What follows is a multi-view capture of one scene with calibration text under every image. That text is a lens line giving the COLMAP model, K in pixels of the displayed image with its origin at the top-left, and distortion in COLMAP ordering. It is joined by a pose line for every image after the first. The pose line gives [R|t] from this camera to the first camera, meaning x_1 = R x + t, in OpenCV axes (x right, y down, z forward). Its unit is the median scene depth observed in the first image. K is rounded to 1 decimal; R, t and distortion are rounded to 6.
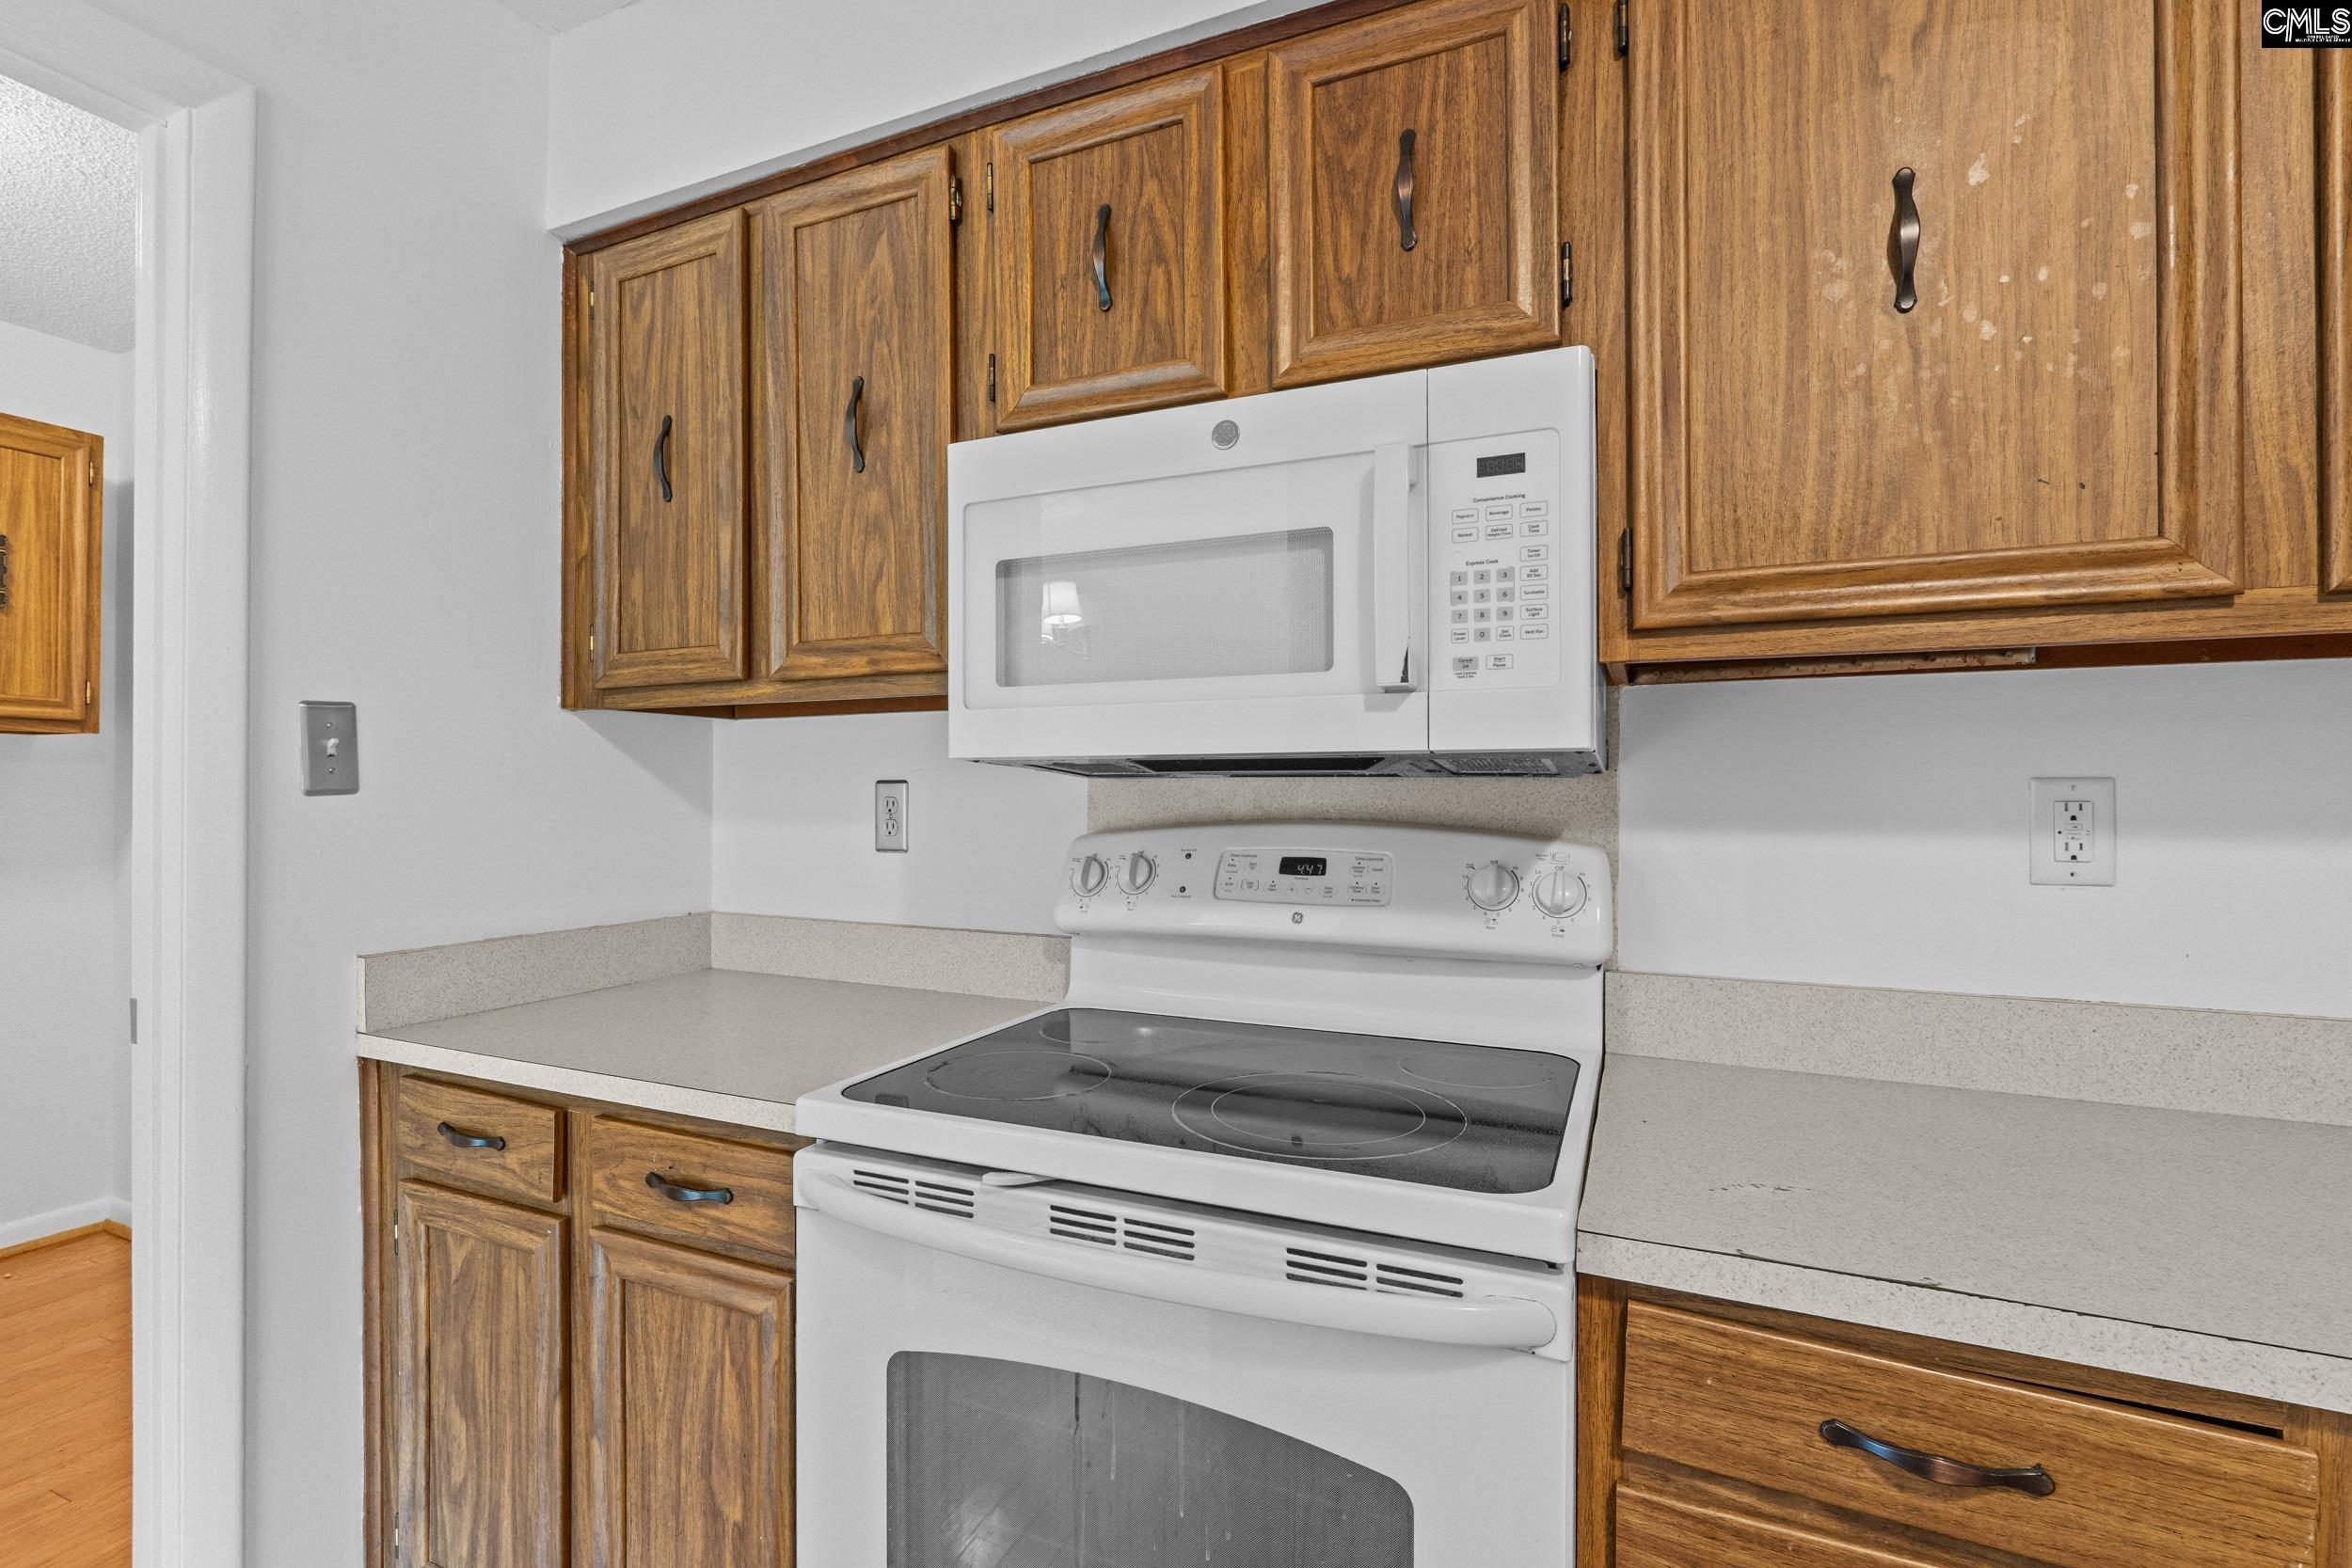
lens RADIAL K [[1079.0, 0, 1164.4], [0, 1079.0, 789.4], [0, 0, 1]] dist [-0.005946, 0.000927]
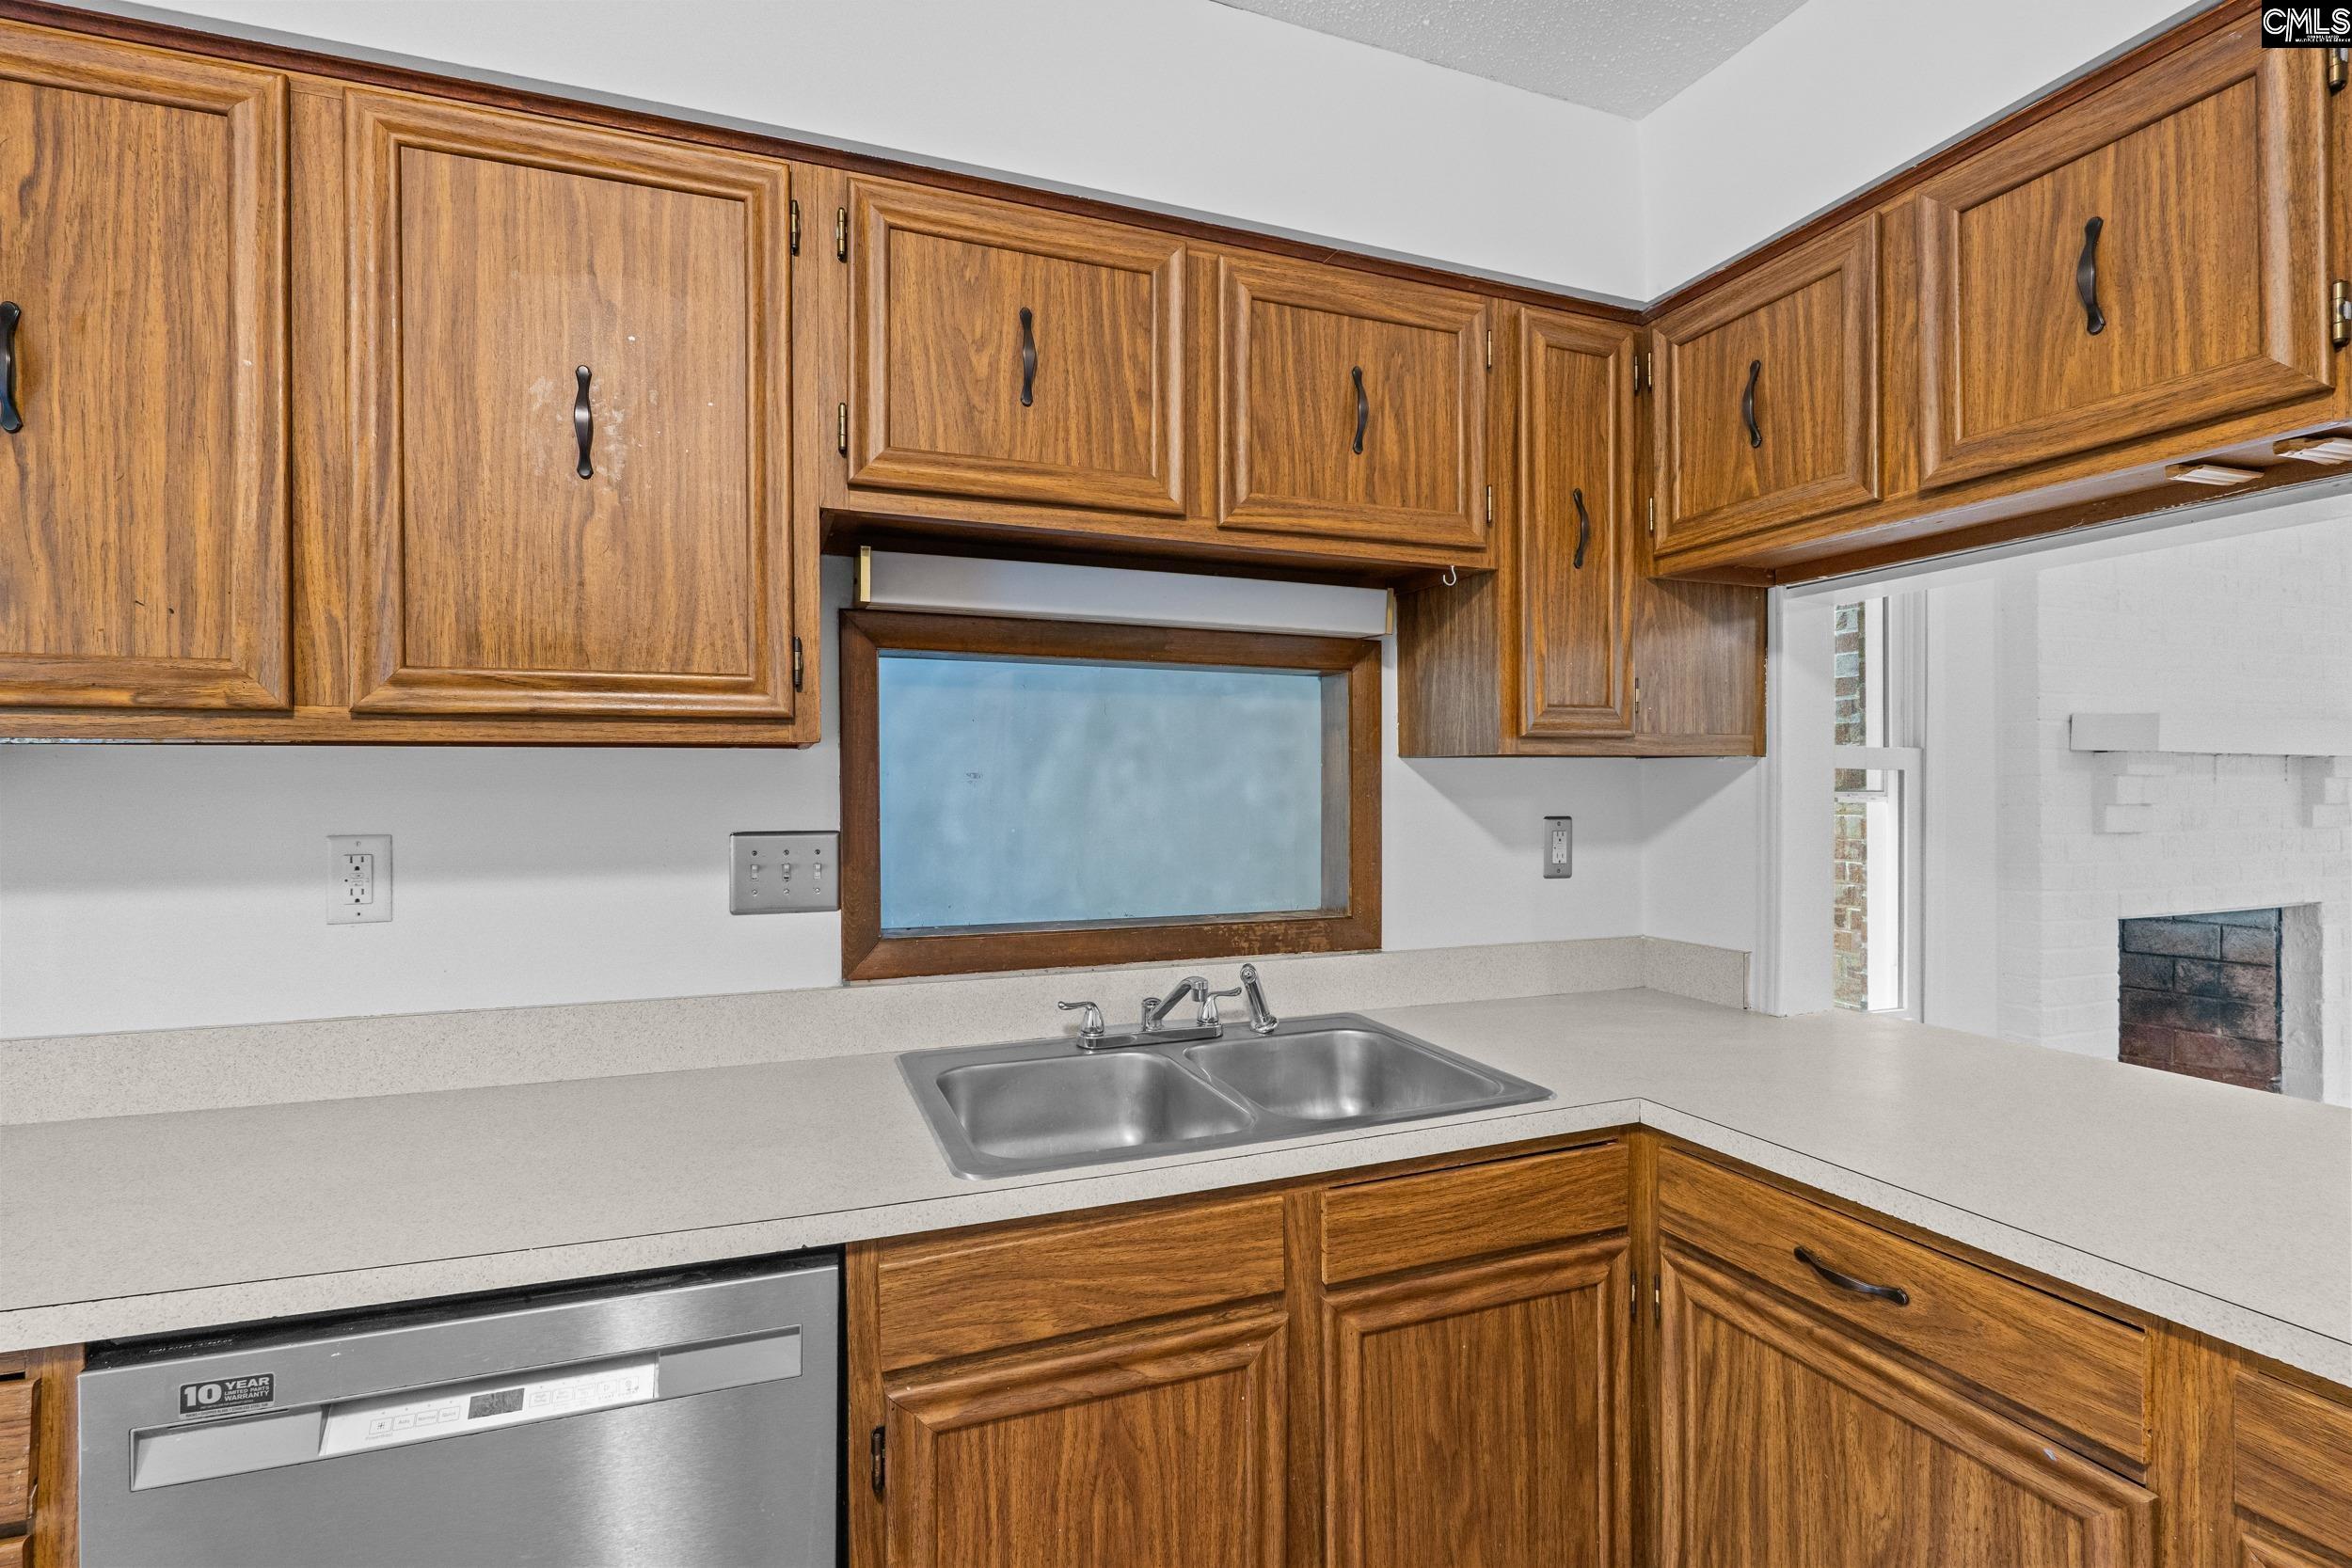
lens RADIAL K [[1079.0, 0, 1162.2], [0, 1079.0, 788.1], [0, 0, 1]] dist [-0.005946, 0.000927]
pose [[0.707141, -0.003754, 0.707062, 0.657299], [0.002591, 0.999993, 0.002718, -0.069173], [-0.707067, -0.000090, 0.707146, -0.544139]]
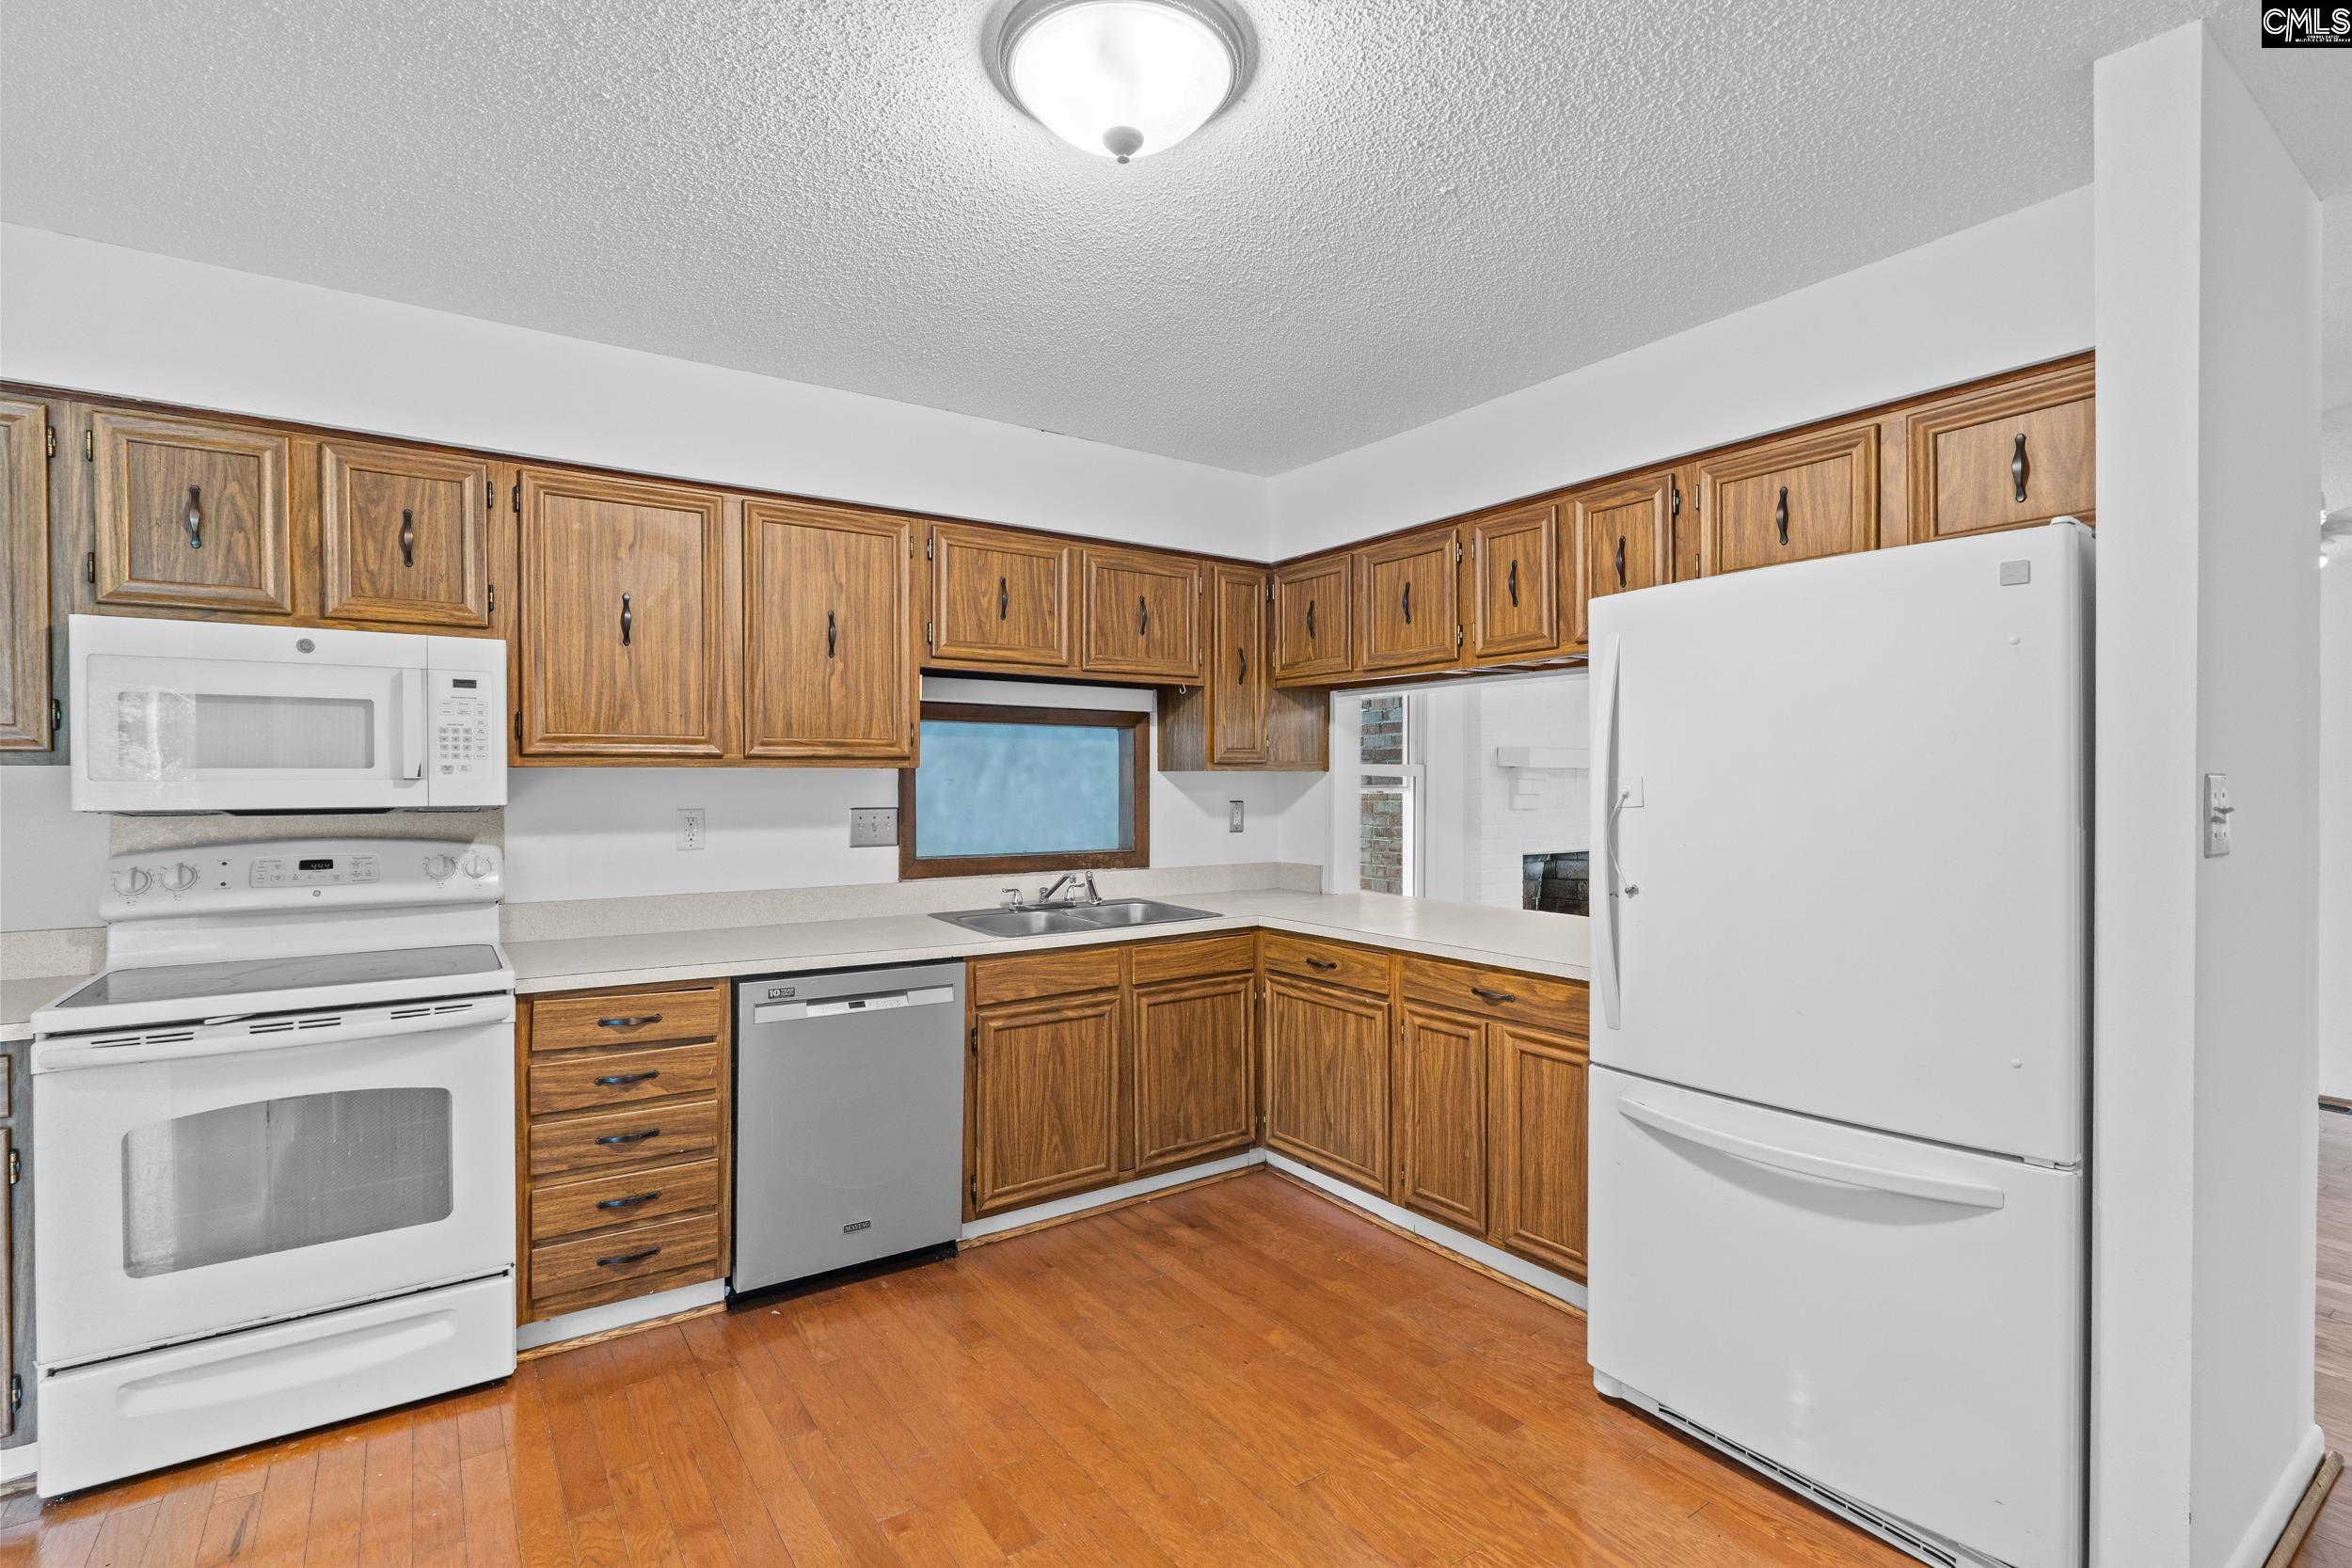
lens RADIAL K [[1079.0, 0, 1159.4], [0, 1079.0, 786.7], [0, 0, 1]] dist [-0.005946, 0.000927]
pose [[0.521927, -0.006984, 0.852962, -0.848897], [0.000522, 0.999969, 0.007869, -0.090533], [-0.852990, -0.003662, 0.521914, -1.426665]]
